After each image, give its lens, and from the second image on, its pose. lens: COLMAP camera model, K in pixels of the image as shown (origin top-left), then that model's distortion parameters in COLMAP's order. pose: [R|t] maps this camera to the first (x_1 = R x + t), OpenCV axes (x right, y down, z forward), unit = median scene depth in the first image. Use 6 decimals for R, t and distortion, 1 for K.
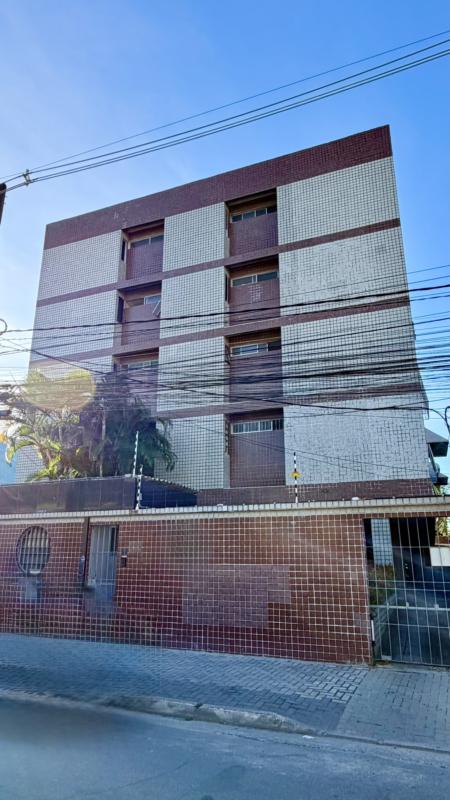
lens RADIAL K [[494.7, 0, 225.3], [0, 494.7, 402.0], [0, 0, 1]] dist [0.015187, -0.000542]
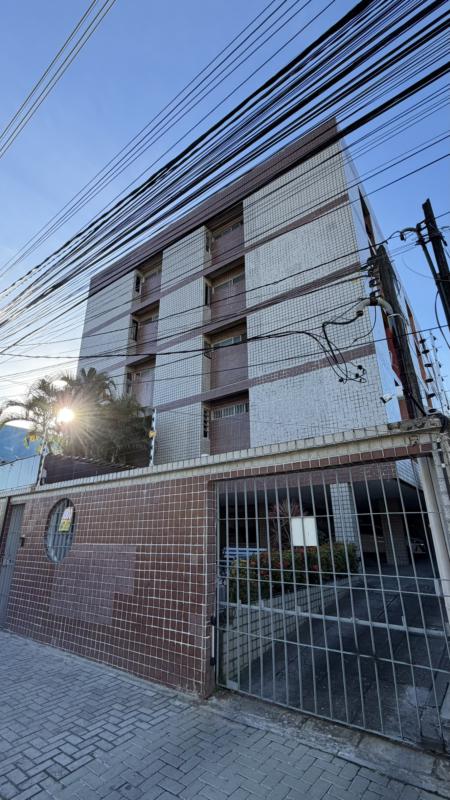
lens RADIAL K [[356.6, 0, 225.5], [0, 356.6, 397.5], [0, 0, 1]] dist [0.002676, 0.000362]
pose [[0.969938, -0.094794, -0.224131, 0.247869], [0.079341, 0.993870, -0.076995, 0.087623], [0.230055, 0.056897, 0.971513, 0.271267]]
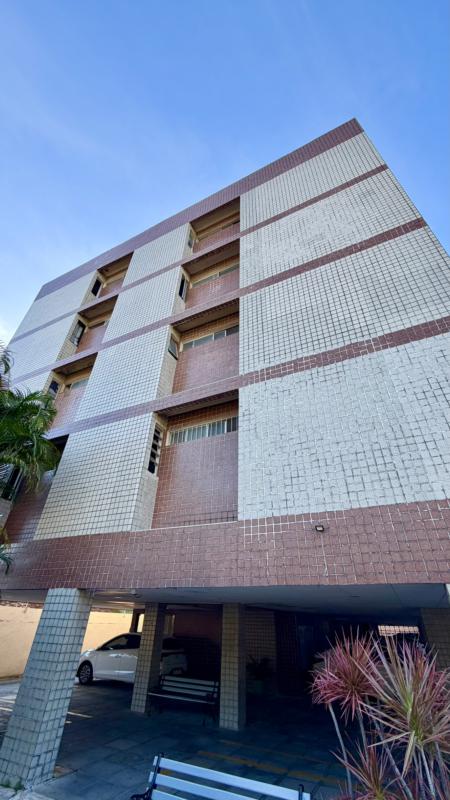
lens RADIAL K [[318.4, 0, 223.1], [0, 318.4, 396.3], [0, 0, 1]] dist [0.002101, 0.000184]
pose [[0.996830, -0.018320, -0.077426, 0.134437], [-0.007517, 0.947092, -0.320873, 0.153350], [0.079208, 0.320438, 0.943952, 0.658785]]
